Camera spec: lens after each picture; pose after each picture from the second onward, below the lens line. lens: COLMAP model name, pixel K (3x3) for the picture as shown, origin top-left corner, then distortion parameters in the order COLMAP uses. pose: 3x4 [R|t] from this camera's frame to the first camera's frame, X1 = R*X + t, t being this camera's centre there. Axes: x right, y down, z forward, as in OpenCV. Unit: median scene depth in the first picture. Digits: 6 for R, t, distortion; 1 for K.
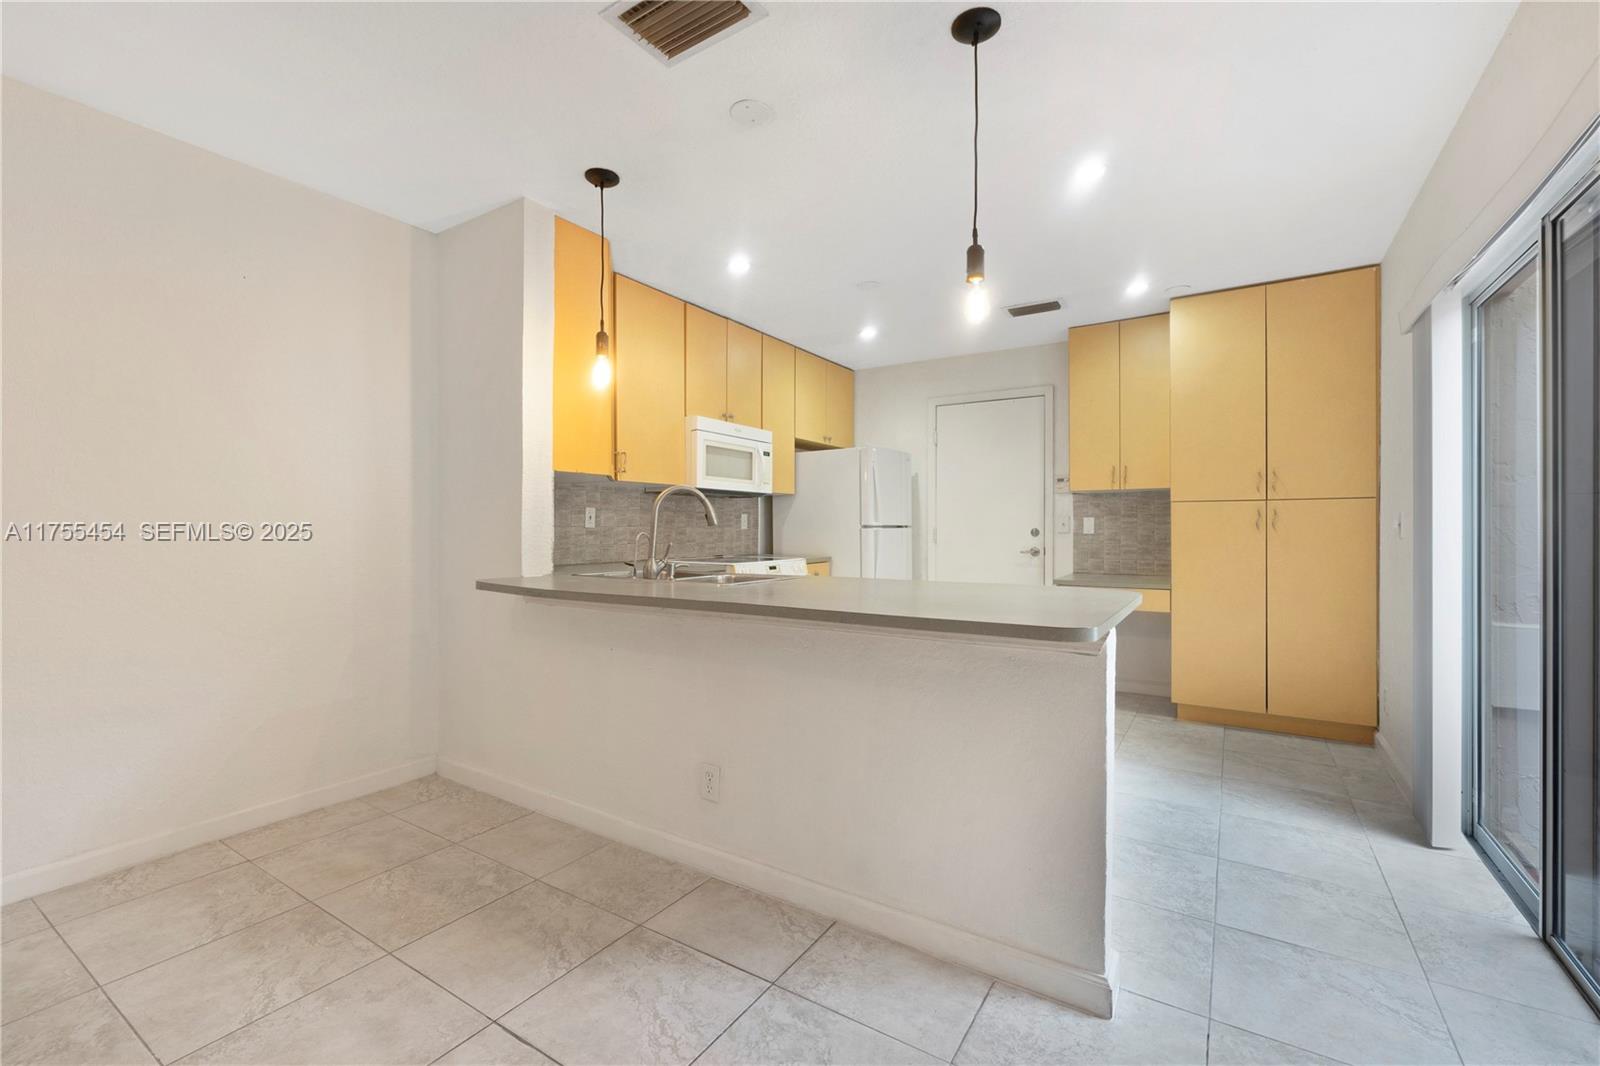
lens RADIAL K [[683.9, 0, 797.0], [0, 683.9, 529.4], [0, 0, 1]] dist [-0.002696, 0.000822]
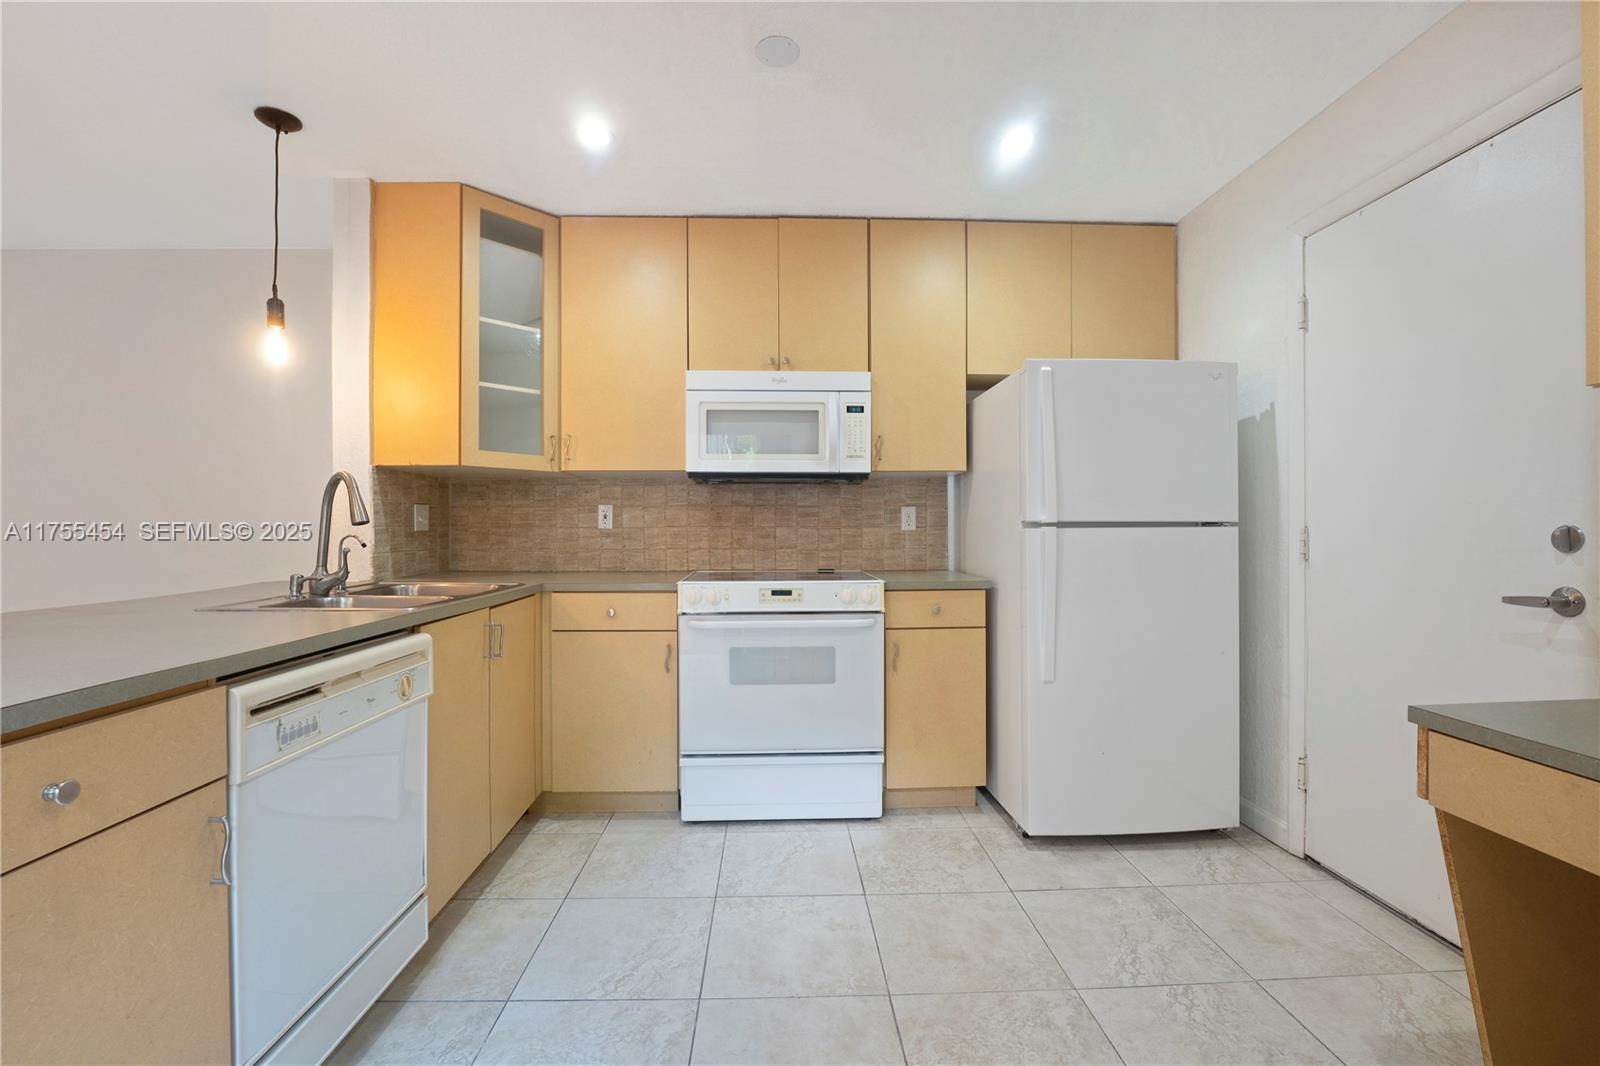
lens RADIAL K [[691.5, 0, 788.0], [0, 691.5, 529.9], [0, 0, 1]] dist [-0.021794, -0.000023]
pose [[0.563098, -0.002463, -0.826387, 0.431951], [0.000123, 0.999996, -0.002897, 0.001036], [0.826390, 0.001530, 0.563096, 0.586661]]
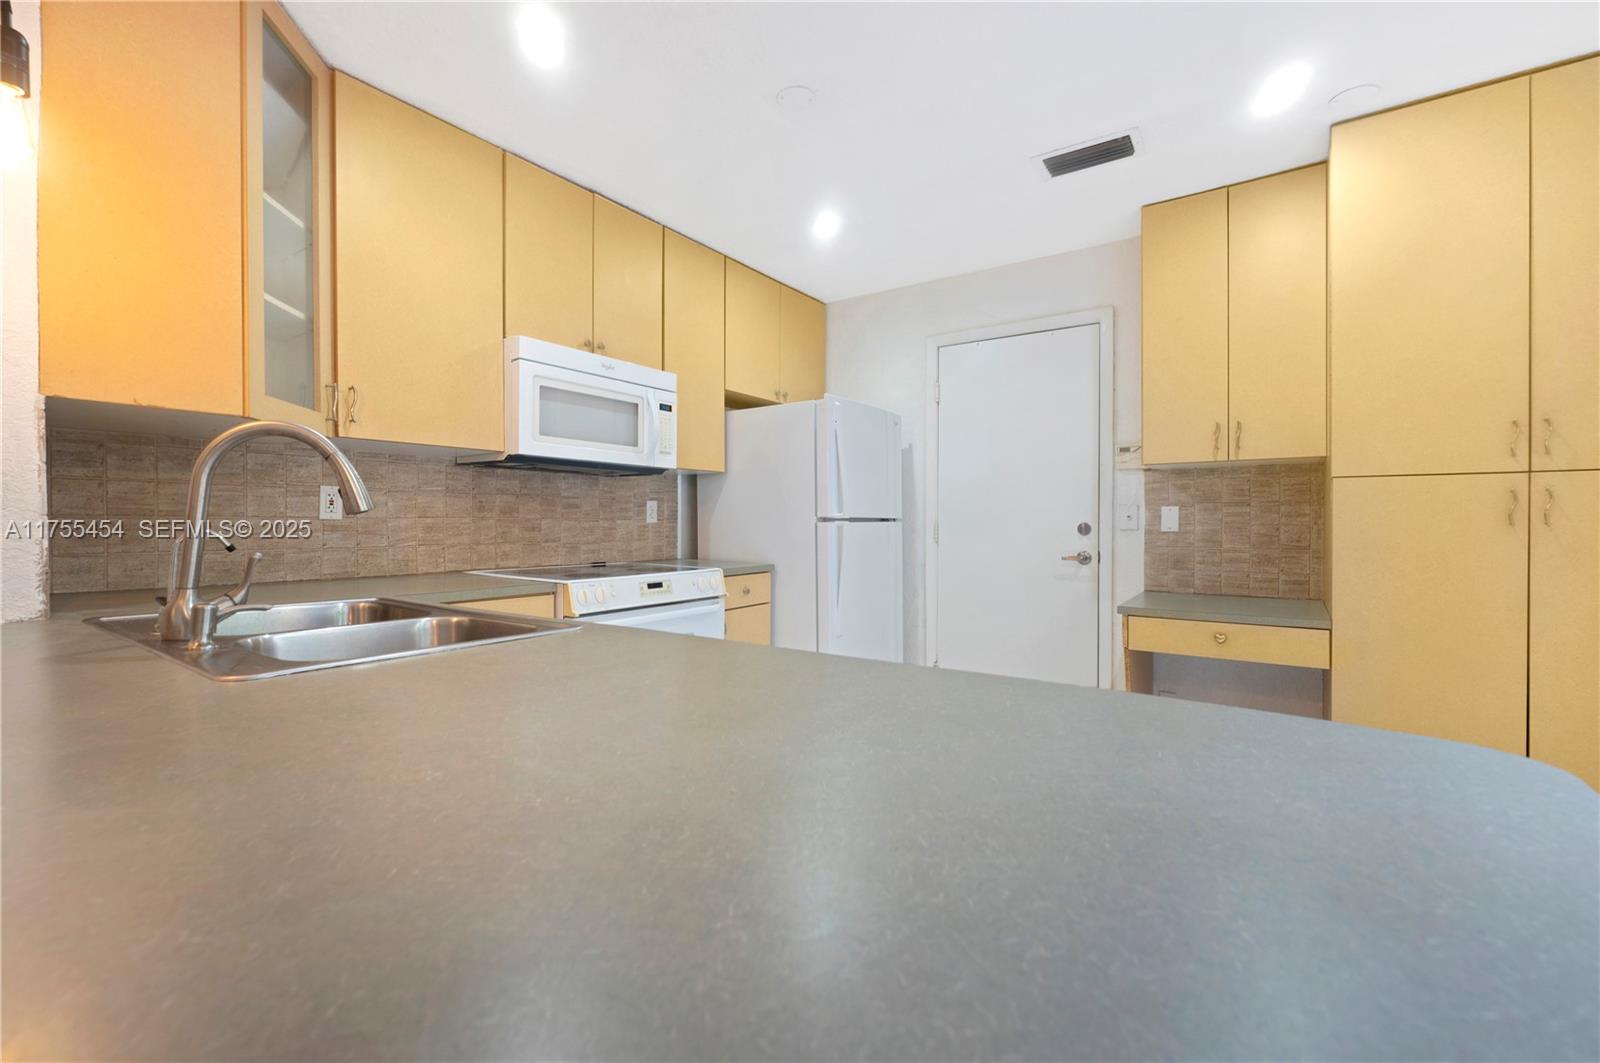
lens RADIAL K [[683.9, 0, 797.0], [0, 683.9, 527.9], [0, 0, 1]] dist [-0.002696, 0.000822]
pose [[0.998841, 0.002910, -0.048034, 0.109985], [-0.002630, 0.999979, 0.005886, 0.000087], [0.048050, -0.005753, 0.998828, 0.350075]]
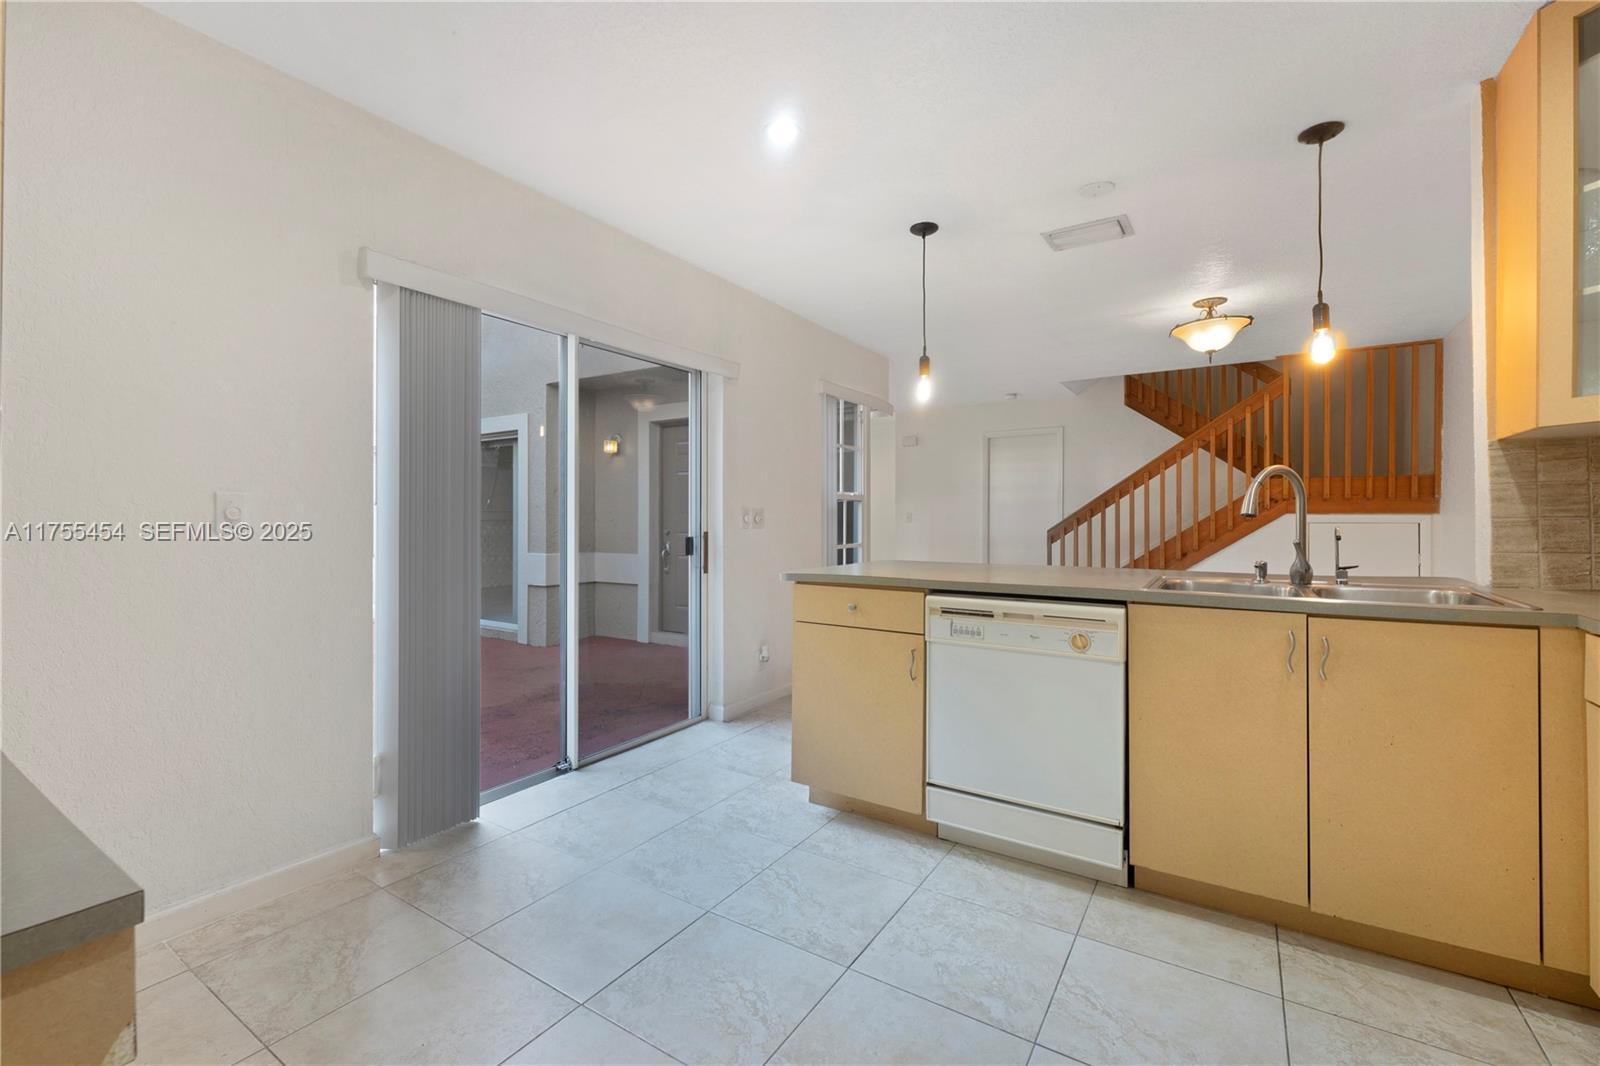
lens RADIAL K [[684.0, 0, 796.3], [0, 684.0, 516.0], [0, 0, 1]] dist [-0.000119, 0.000066]
pose [[-0.999995, -0.002860, 0.001520, 0.226760], [-0.002863, 0.999994, -0.002048, -0.002162], [-0.001514, -0.002053, -0.999997, 1.063305]]
